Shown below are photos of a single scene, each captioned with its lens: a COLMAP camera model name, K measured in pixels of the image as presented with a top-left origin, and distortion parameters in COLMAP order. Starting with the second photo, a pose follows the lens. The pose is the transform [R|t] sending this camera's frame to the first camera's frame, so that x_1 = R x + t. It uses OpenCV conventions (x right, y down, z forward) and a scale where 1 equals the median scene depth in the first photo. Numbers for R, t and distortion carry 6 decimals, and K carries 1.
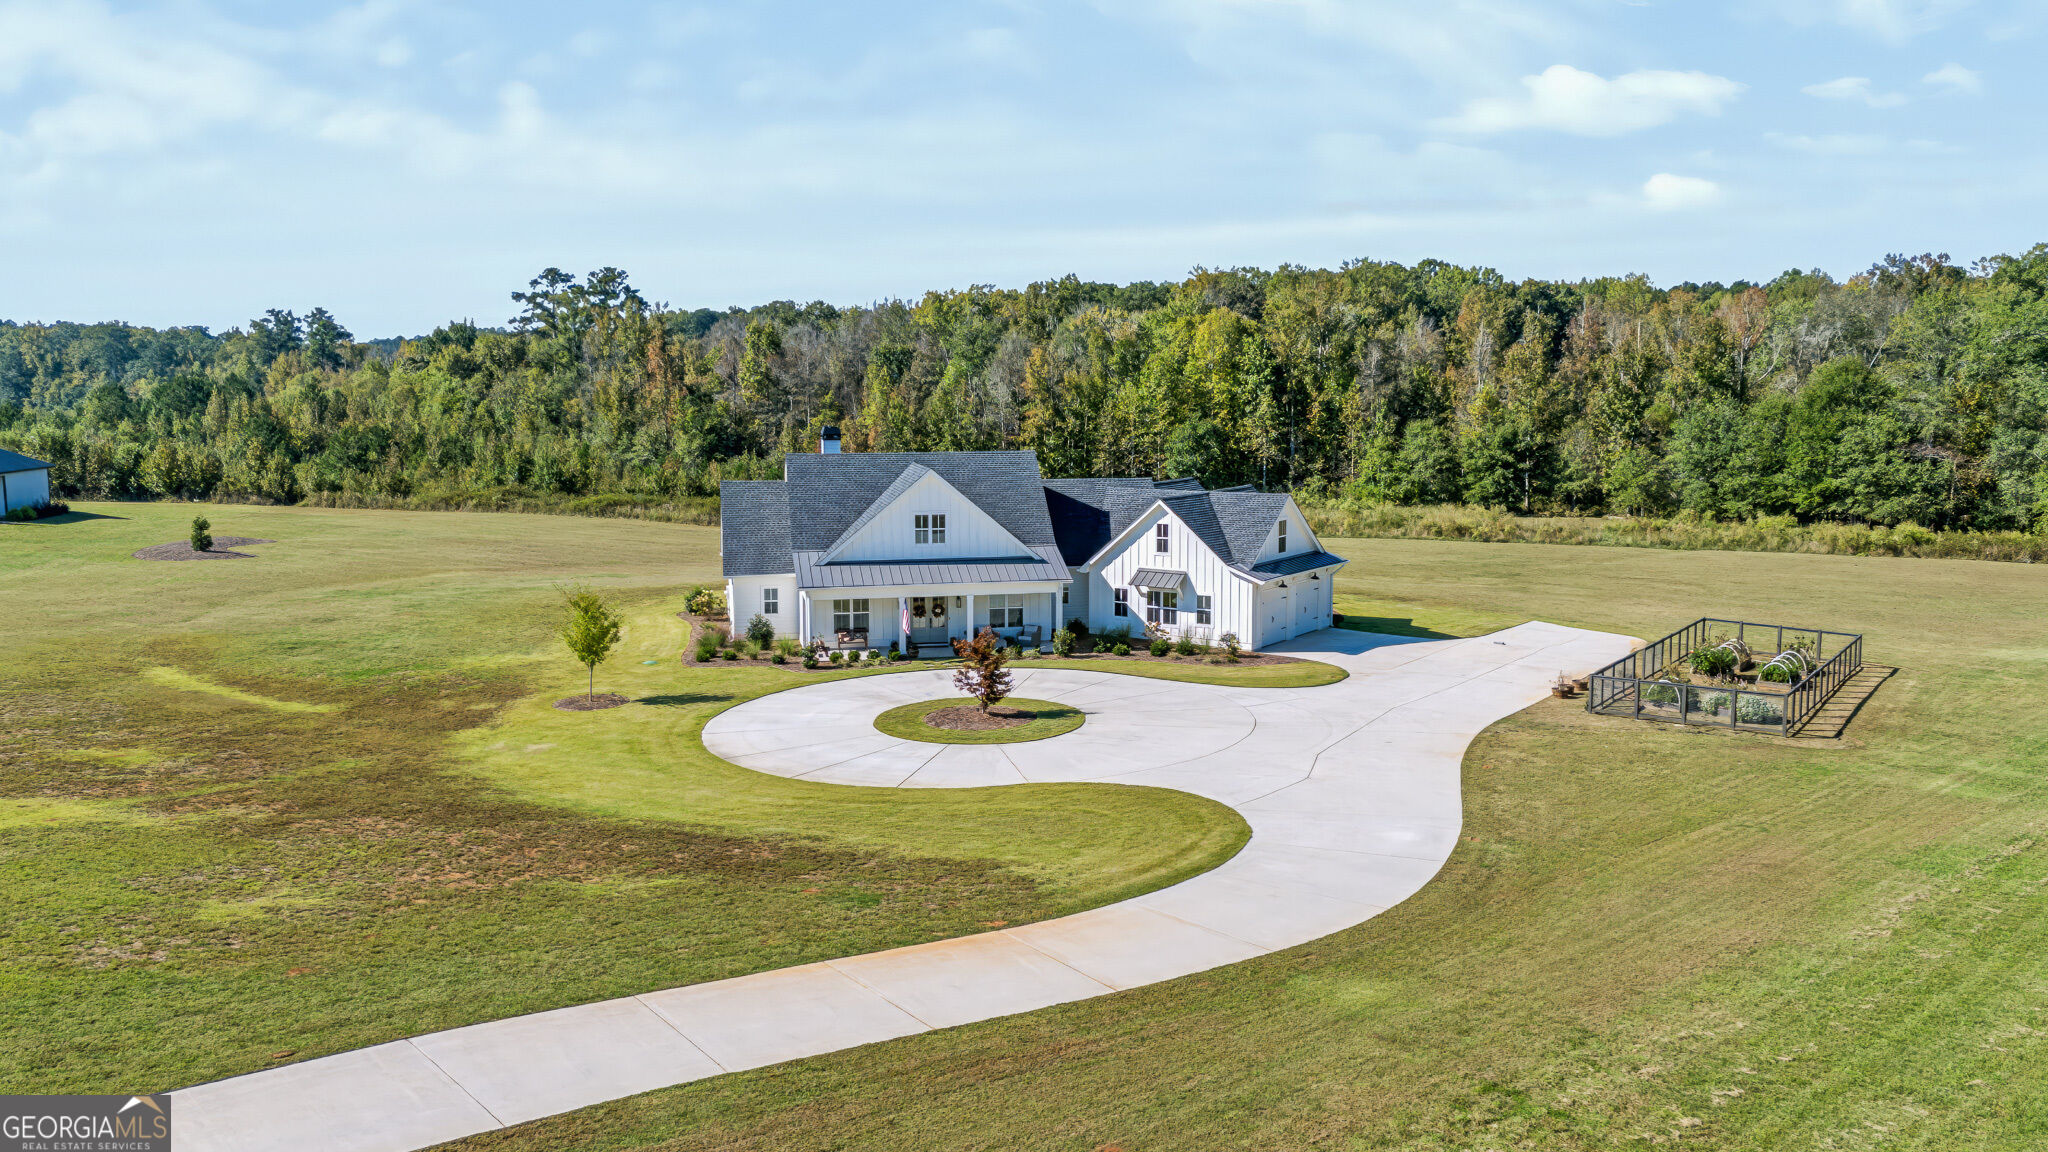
lens RADIAL K [[1646.6, 0, 1043.7], [0, 1646.6, 581.9], [0, 0, 1]] dist [0.112924, -0.141810]
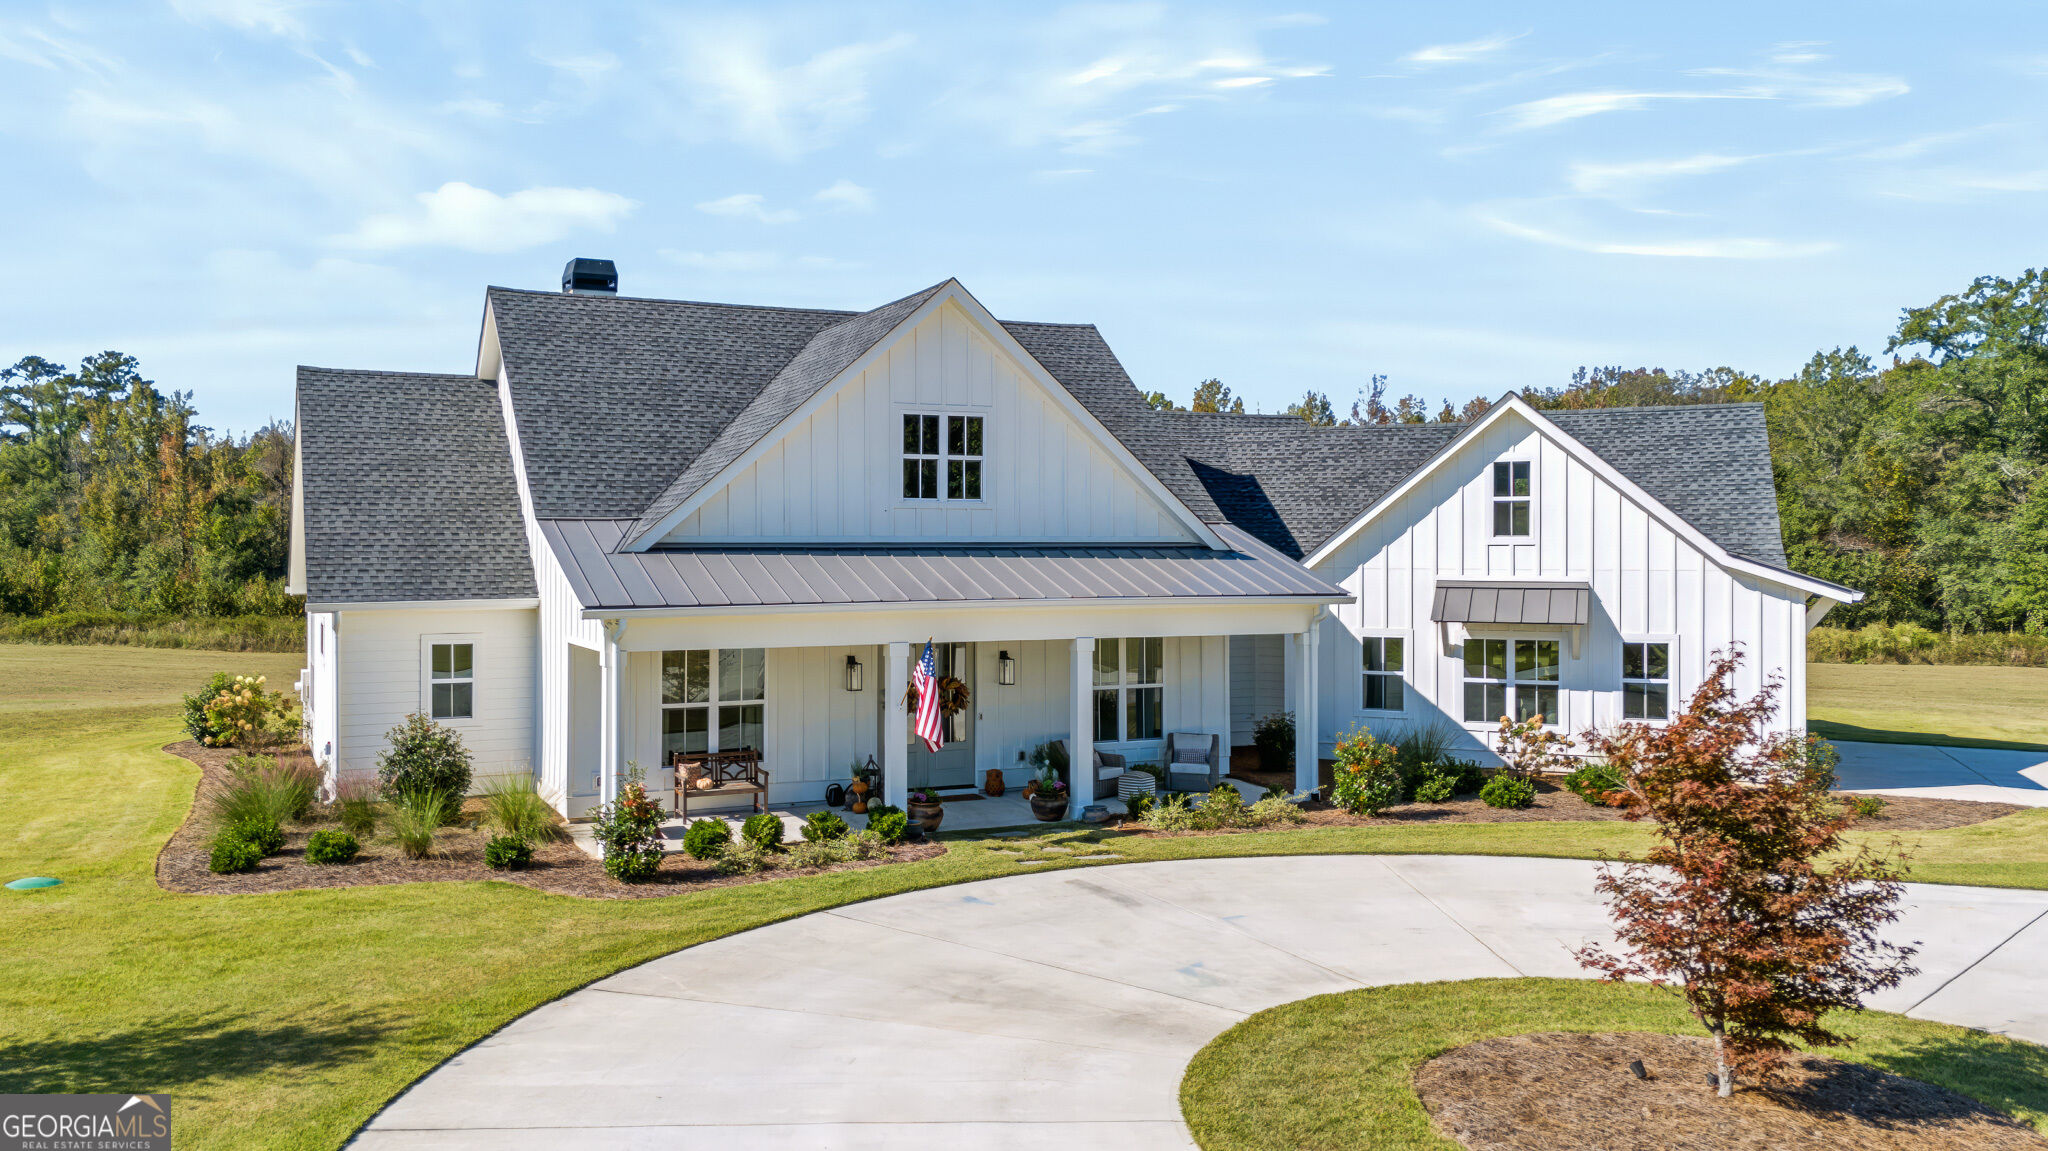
lens RADIAL K [[1647.4, 0, 944.9], [0, 1647.4, 548.1], [0, 0, 1]] dist [0.105888, -0.113931]
pose [[0.980052, 0.000336, 0.198741, -0.058525], [0.024289, 0.992300, -0.121456, 0.012520], [-0.197251, 0.123860, 0.972497, 0.280814]]
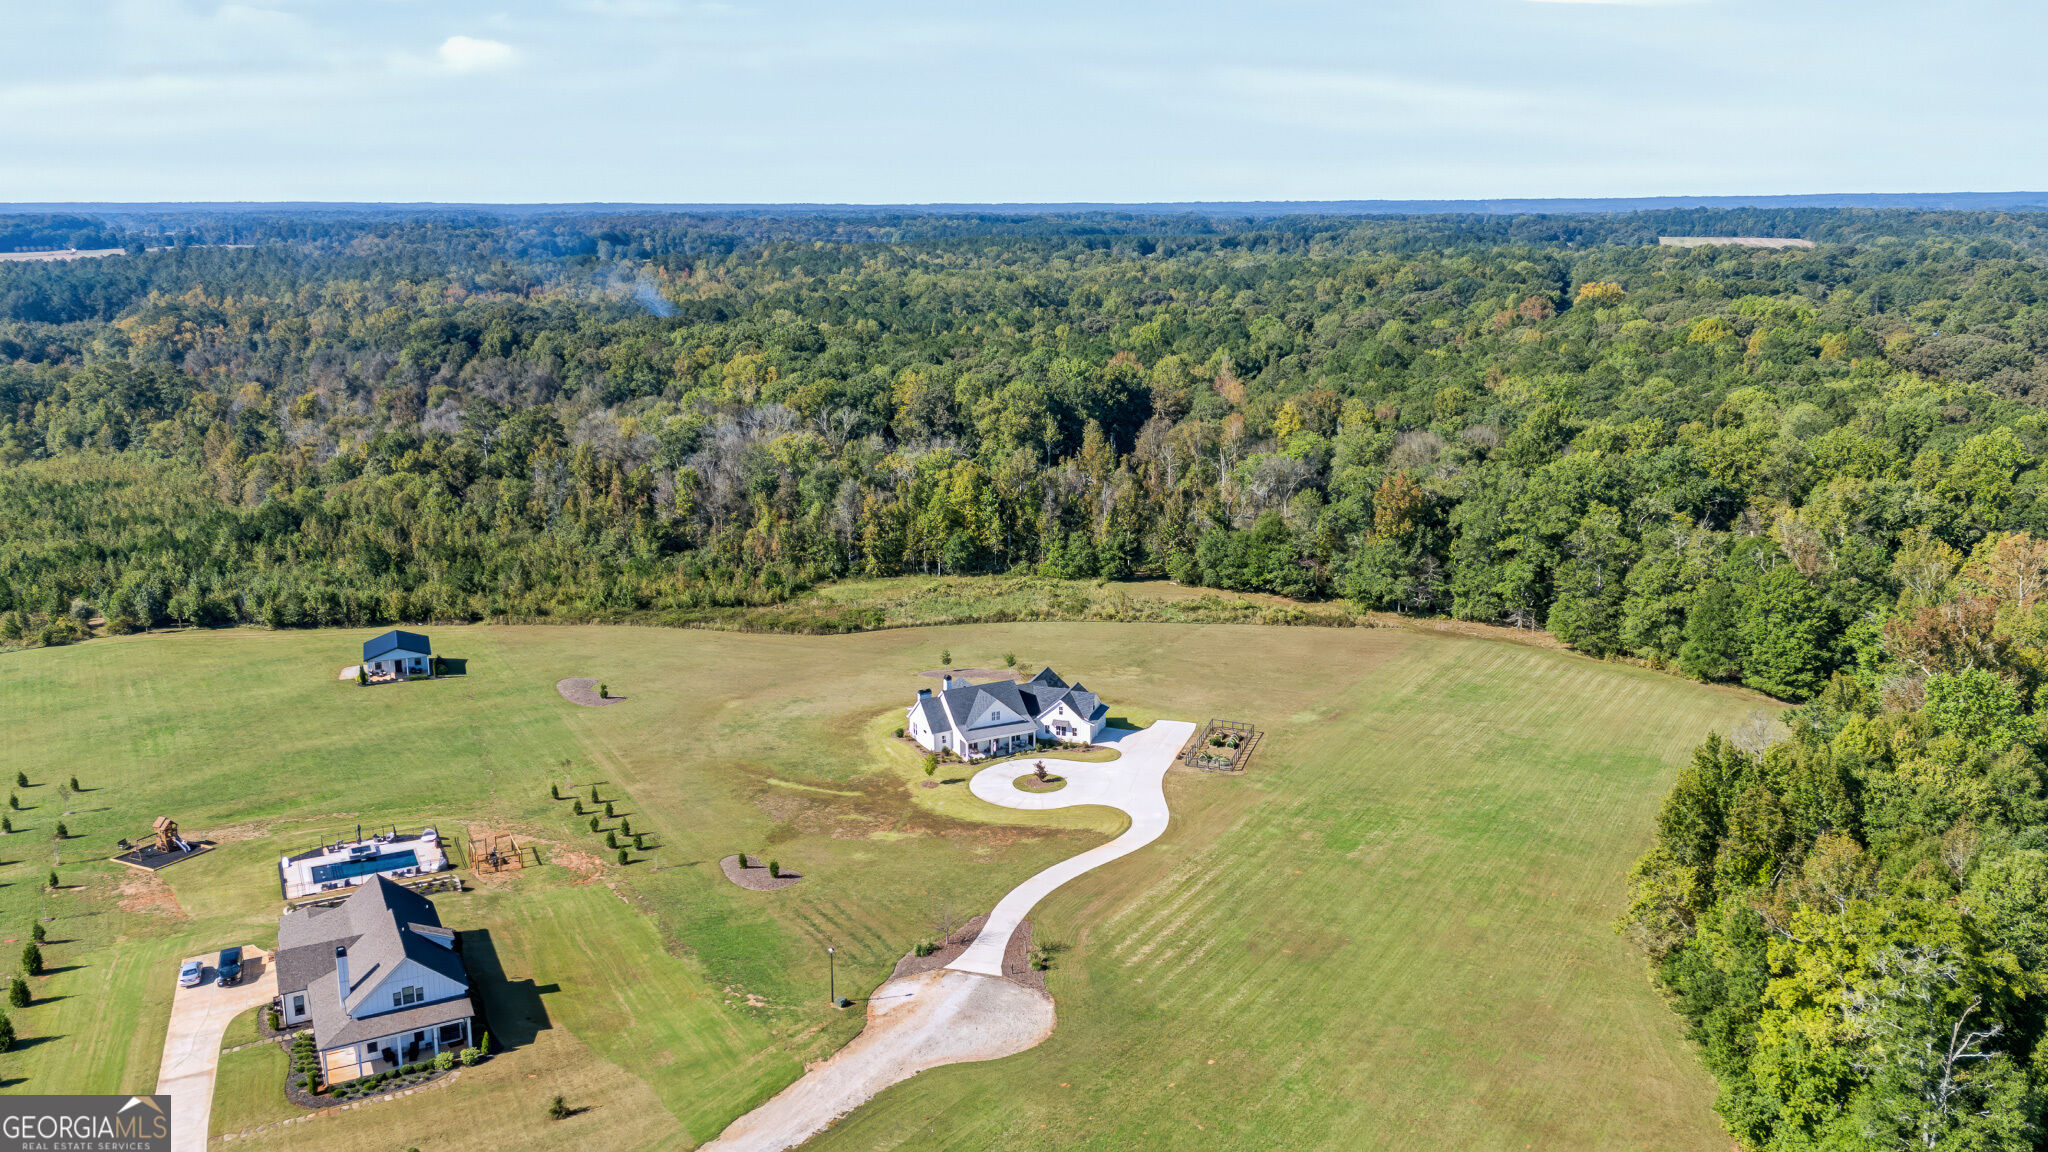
lens RADIAL K [[1563.8, 0, 1032.9], [0, 1563.8, 545.6], [0, 0, 1]] dist [0.158323, -0.109114]
pose [[0.966286, -0.056113, 0.251282, -0.327540], [0.037715, 0.996283, 0.077446, -0.261613], [-0.254694, -0.065358, 0.964810, -0.869277]]
